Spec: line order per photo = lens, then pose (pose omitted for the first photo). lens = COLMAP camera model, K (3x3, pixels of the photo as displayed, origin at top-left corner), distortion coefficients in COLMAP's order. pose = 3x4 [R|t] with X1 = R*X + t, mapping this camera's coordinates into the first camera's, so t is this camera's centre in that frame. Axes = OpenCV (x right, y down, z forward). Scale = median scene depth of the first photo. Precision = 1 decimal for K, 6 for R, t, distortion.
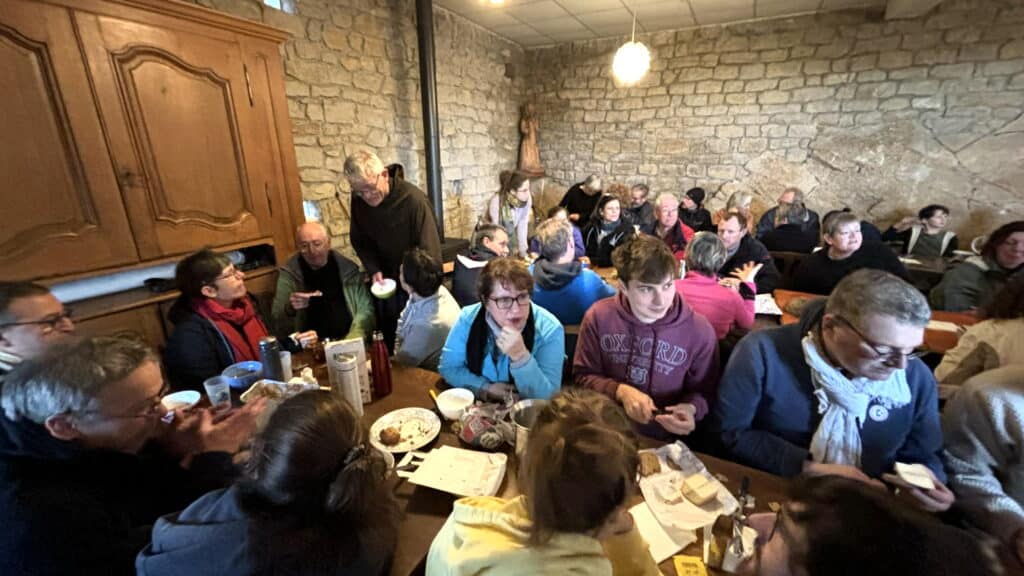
lens RADIAL K [[416.1, 0, 510.3], [0, 416.1, 284.7], [0, 0, 1]] dist [-0.014467, 0.001003]
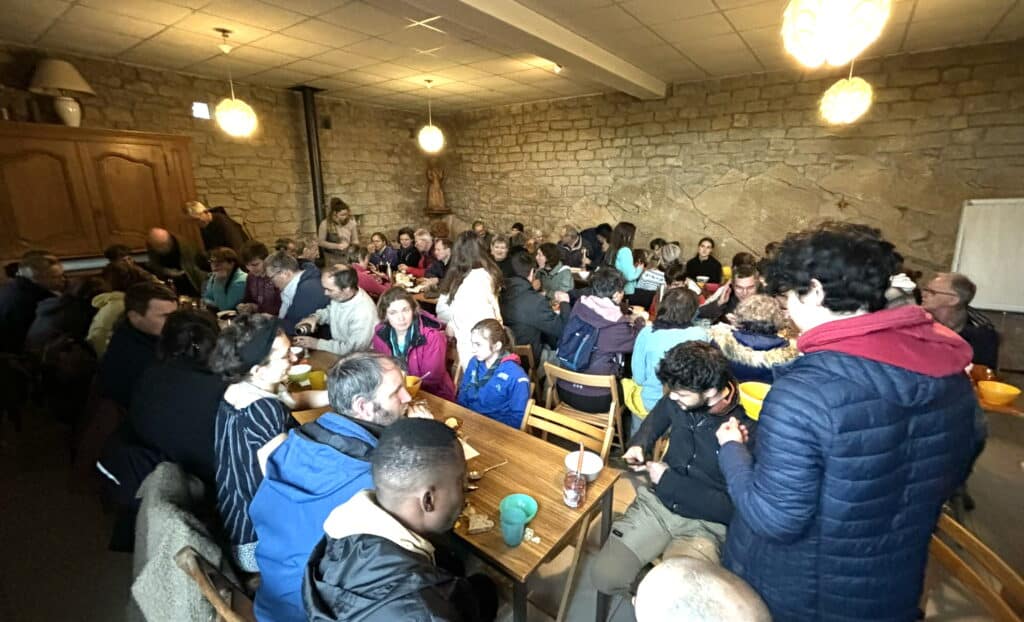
lens RADIAL K [[438.5, 0, 512.9], [0, 438.5, 315.7], [0, 0, 1]] dist [-0.024984, -0.000024]
pose [[0.990738, 0.044994, -0.128113, 0.618606], [-0.048084, 0.998620, -0.021129, 0.091036], [0.126986, 0.027094, 0.991534, -0.381668]]
